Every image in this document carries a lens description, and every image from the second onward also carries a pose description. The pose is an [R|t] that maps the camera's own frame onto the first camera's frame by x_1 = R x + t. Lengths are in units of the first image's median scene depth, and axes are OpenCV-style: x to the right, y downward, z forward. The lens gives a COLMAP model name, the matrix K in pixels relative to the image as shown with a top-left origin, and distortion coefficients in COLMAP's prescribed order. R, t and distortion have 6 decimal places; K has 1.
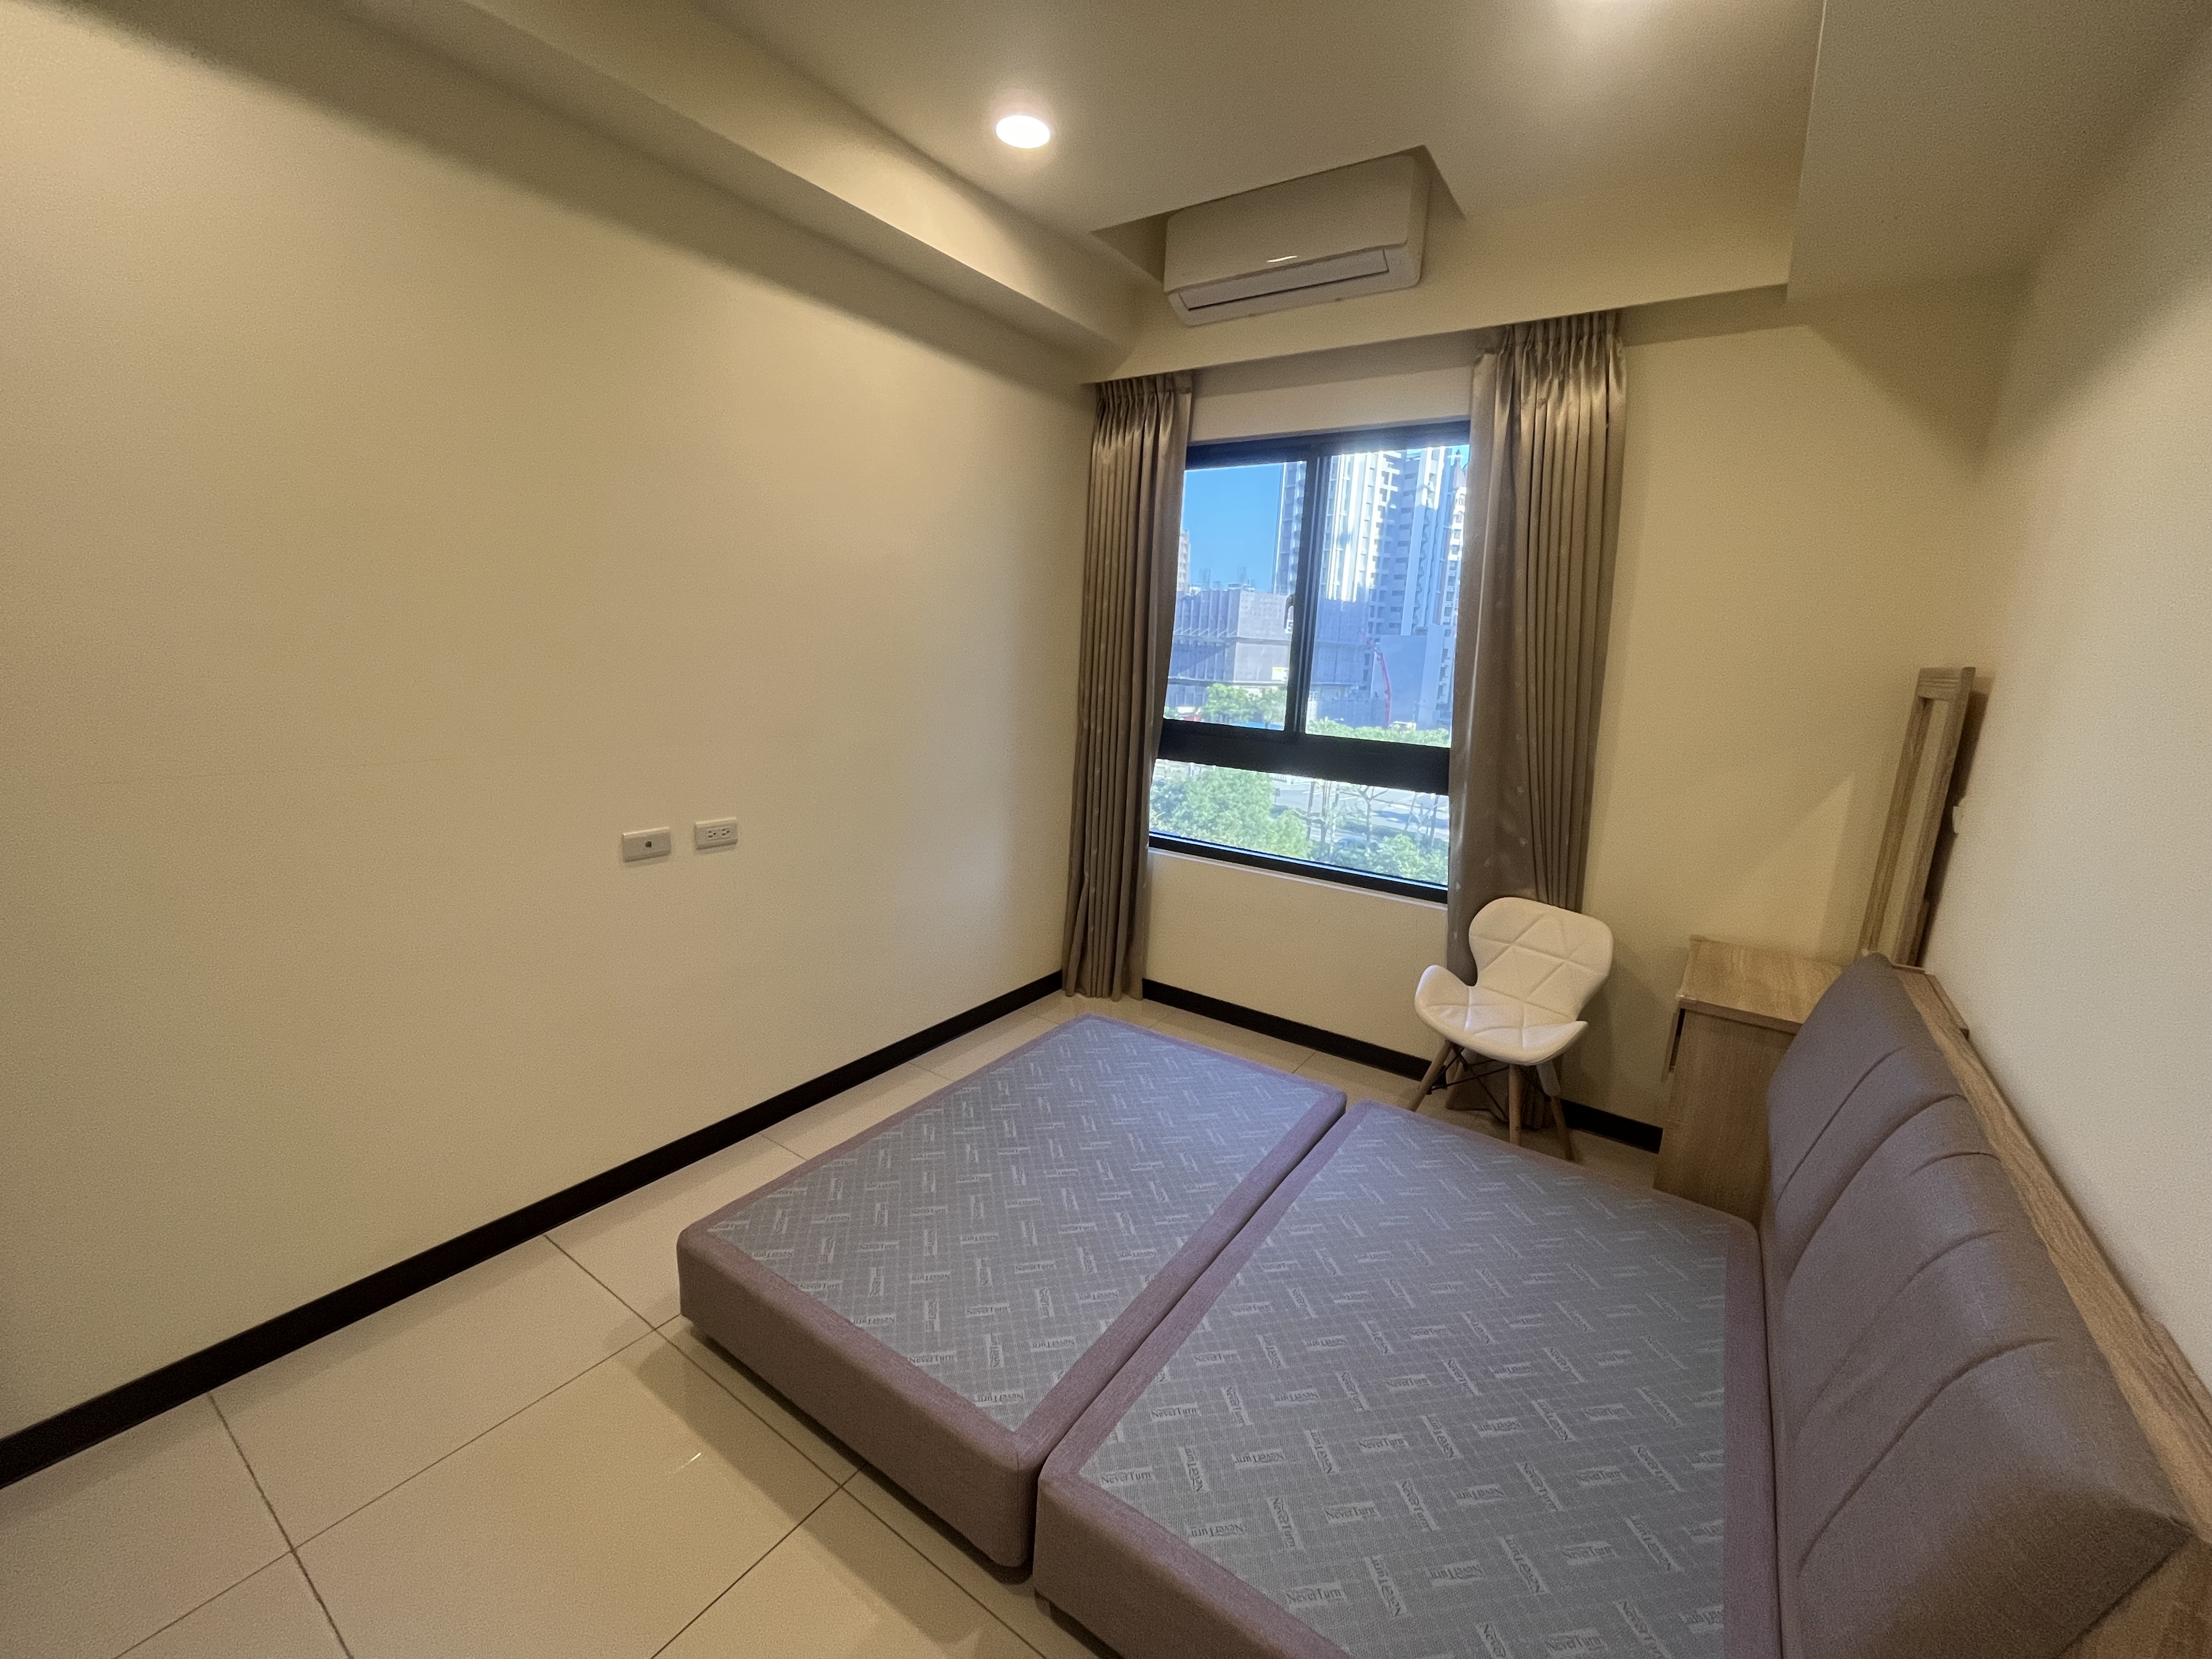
lens RADIAL K [[899.3, 0, 1098.2], [0, 899.3, 827.3], [0, 0, 1]] dist [-0.004732, -0.000070]
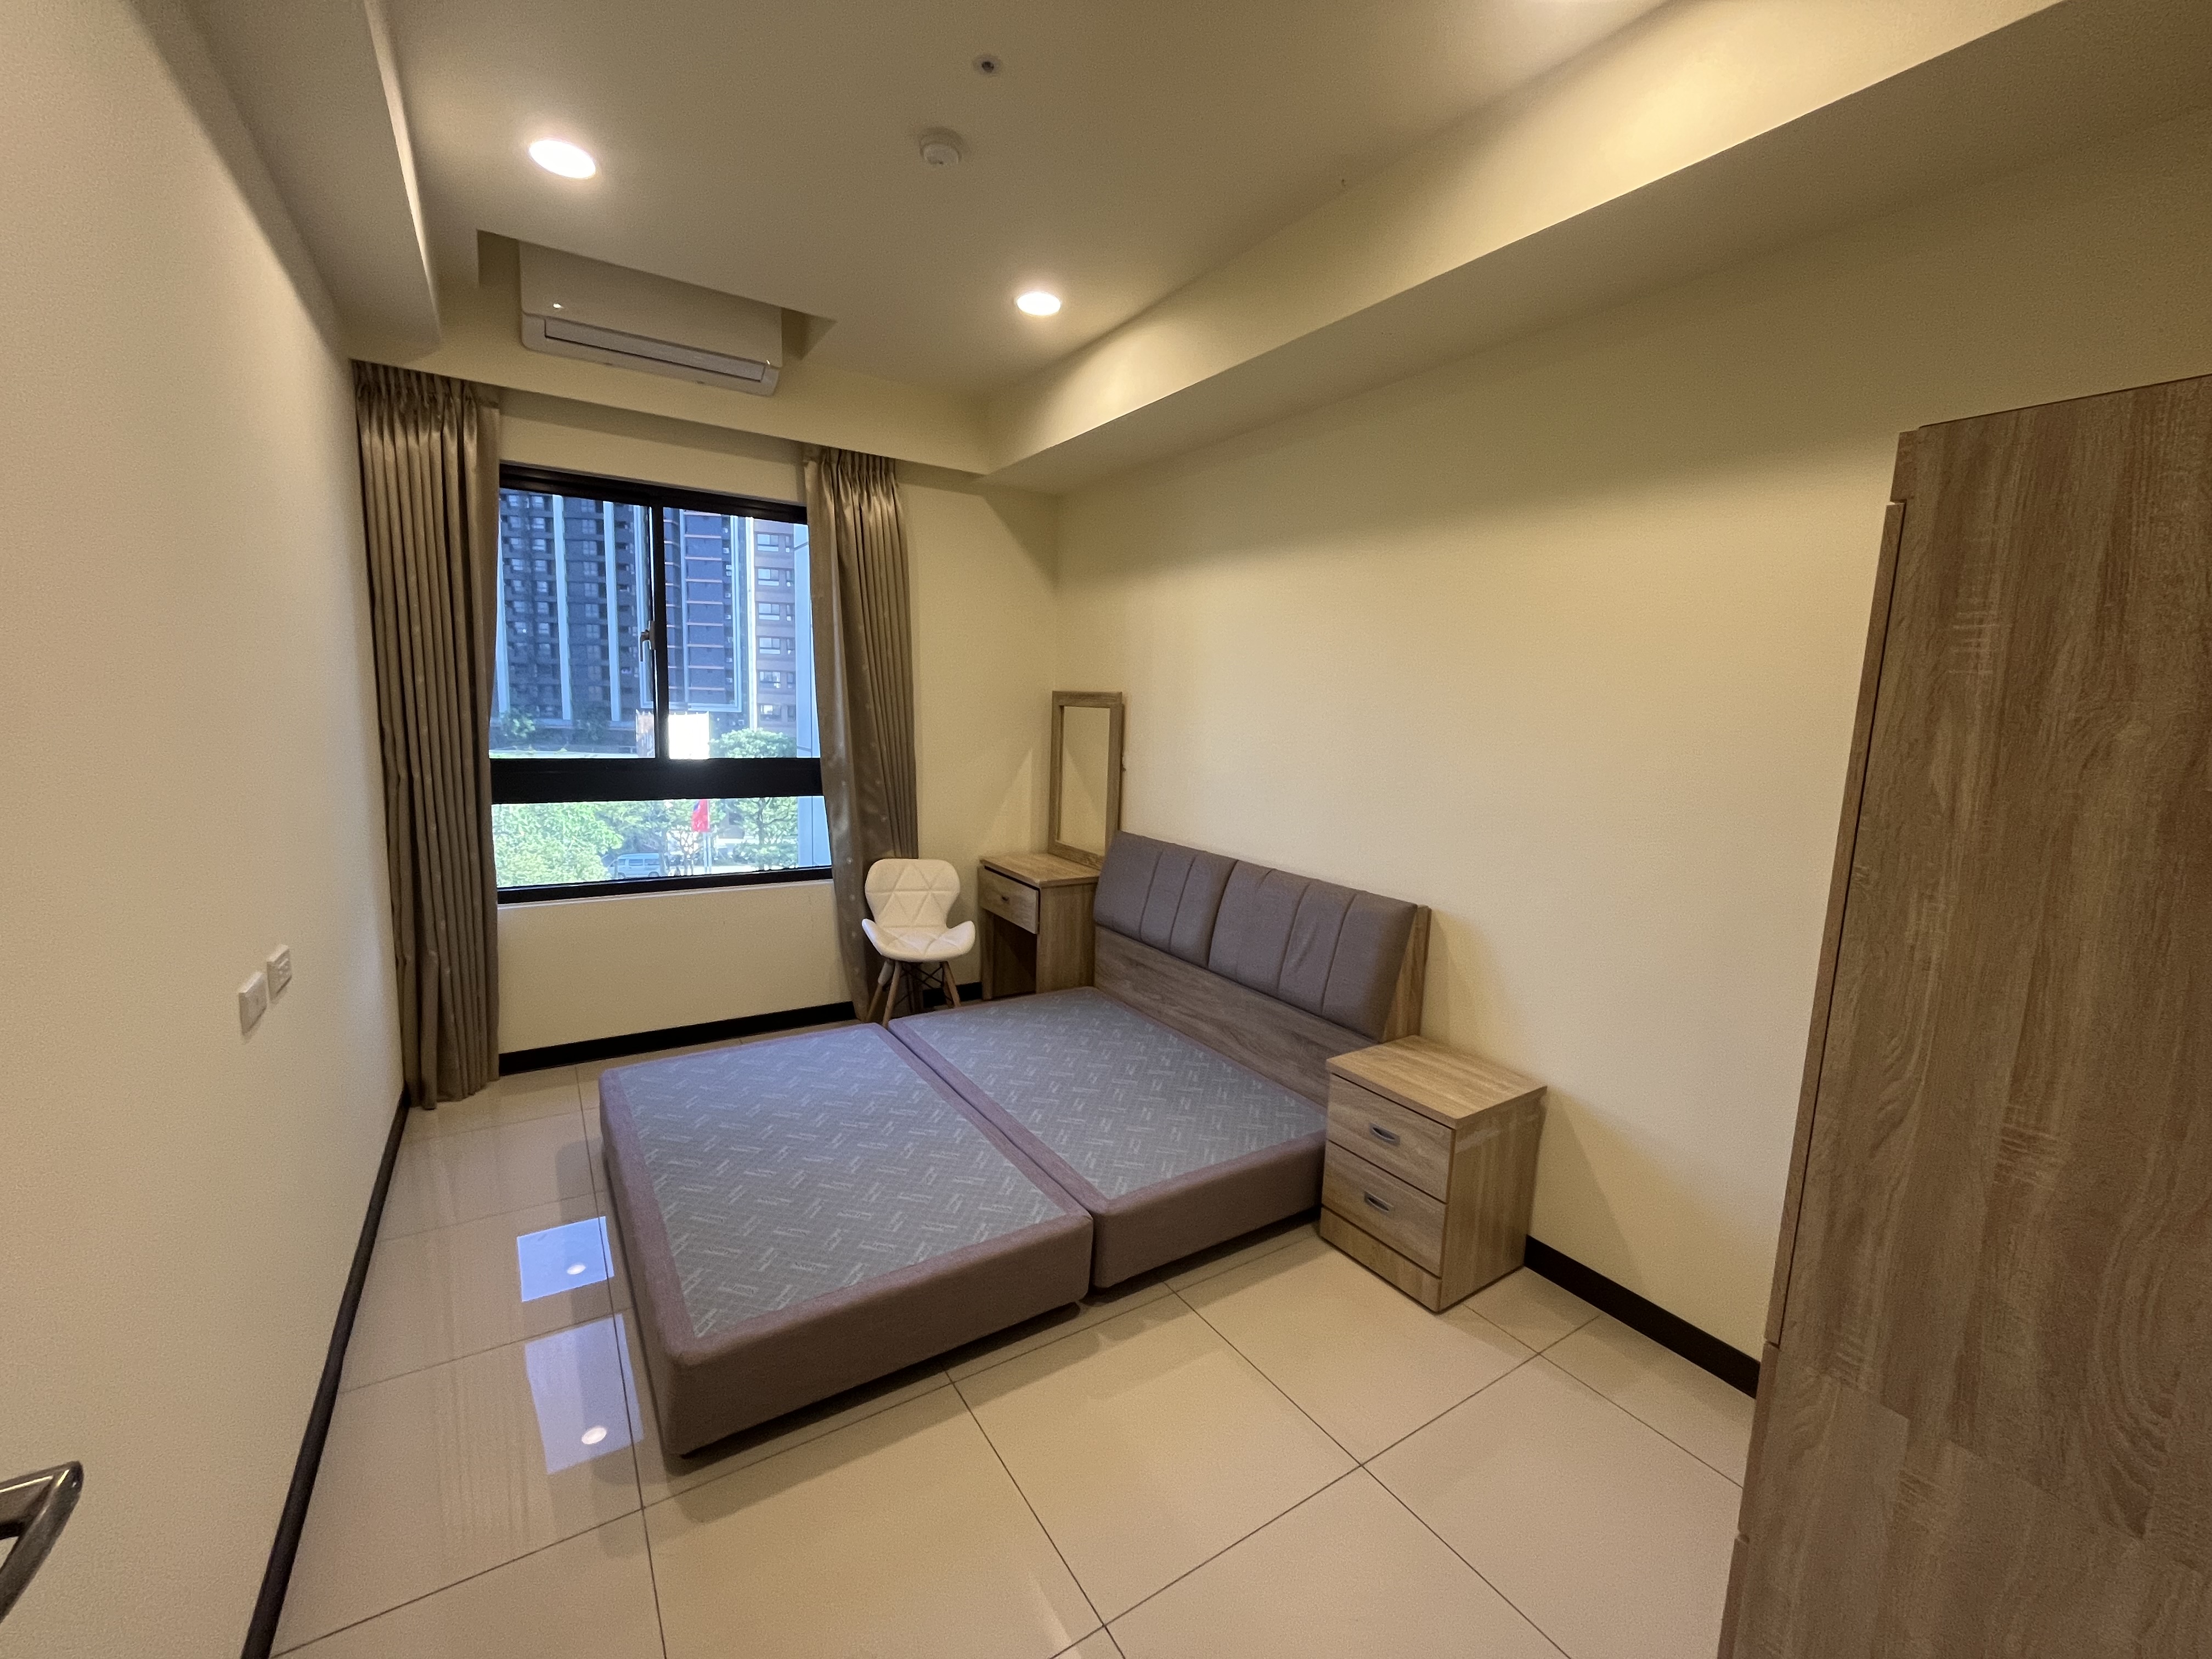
lens RADIAL K [[899.3, 0, 1096.6], [0, 899.3, 825.6], [0, 0, 1]] dist [-0.004732, -0.000070]
pose [[0.383749, -0.157652, 0.909881, -0.664982], [0.169321, 0.980627, 0.098497, -0.053702], [-0.907782, 0.116263, 0.403008, 0.132115]]
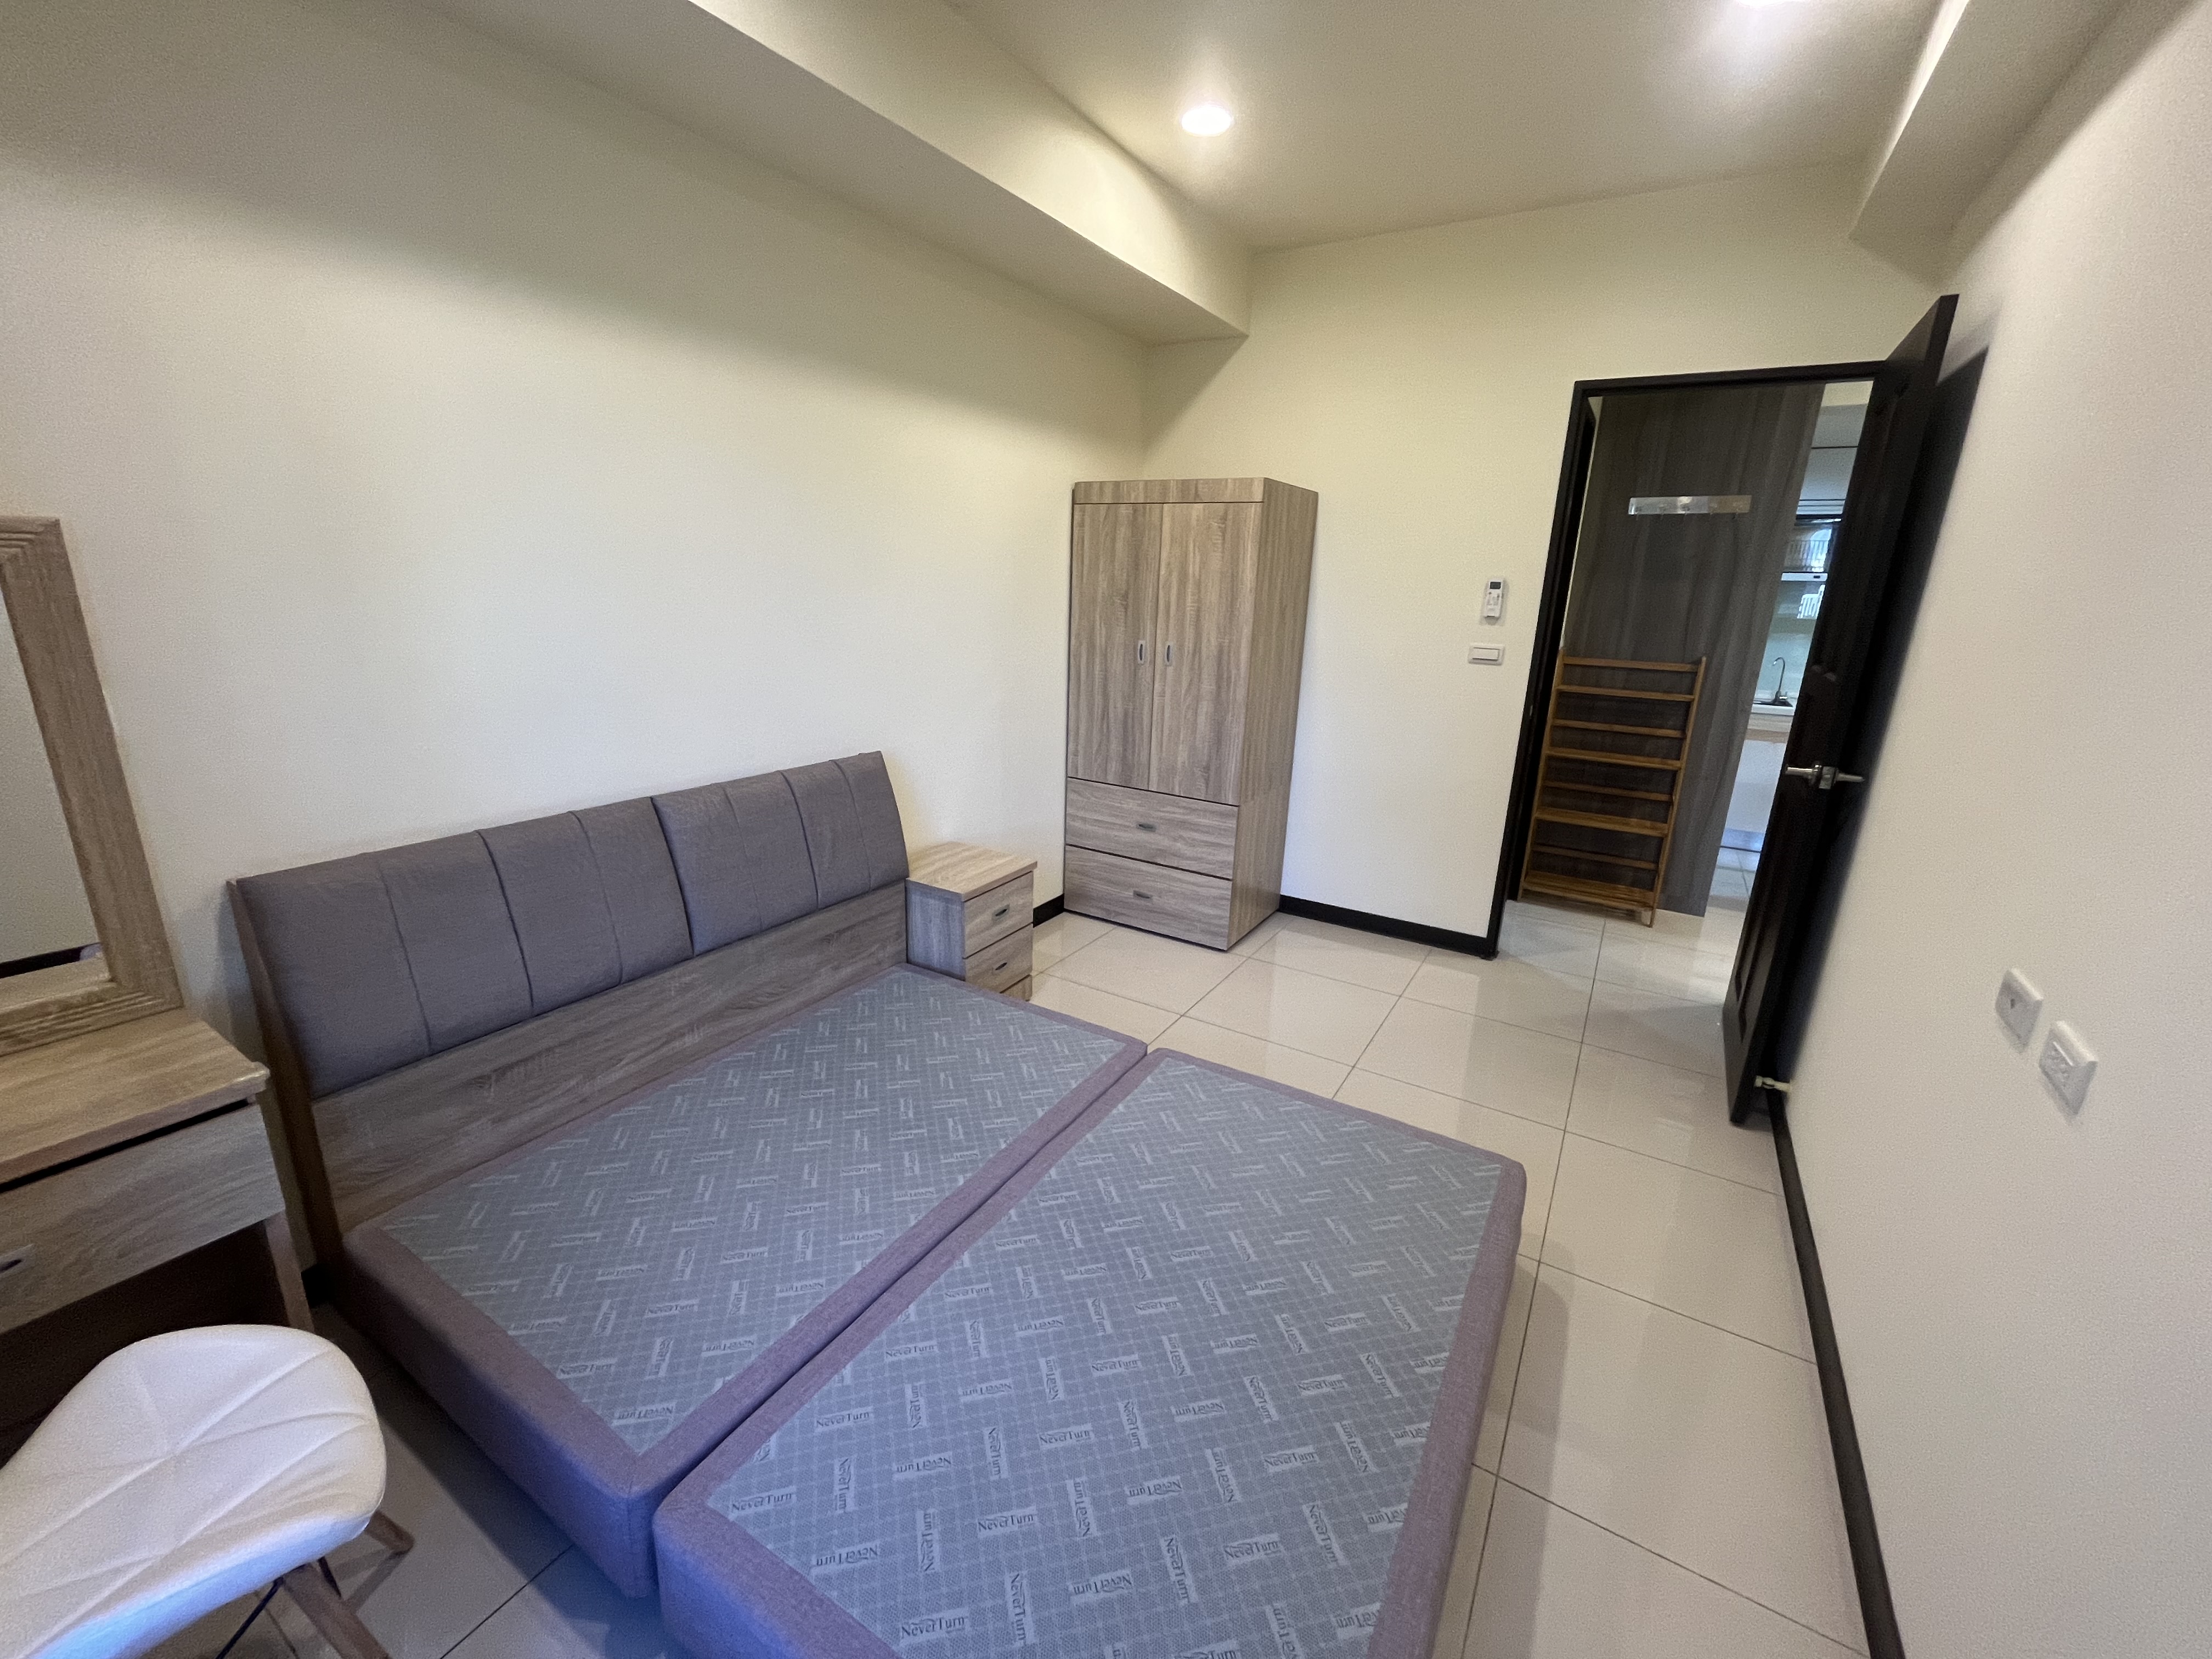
lens RADIAL K [[899.3, 0, 1098.2], [0, 899.3, 828.7], [0, 0, 1]] dist [-0.004732, -0.000070]
pose [[-0.995976, -0.055327, -0.070499, 0.085306], [-0.081682, 0.884073, 0.460156, -0.226809], [0.036867, 0.464063, -0.885035, 1.119782]]
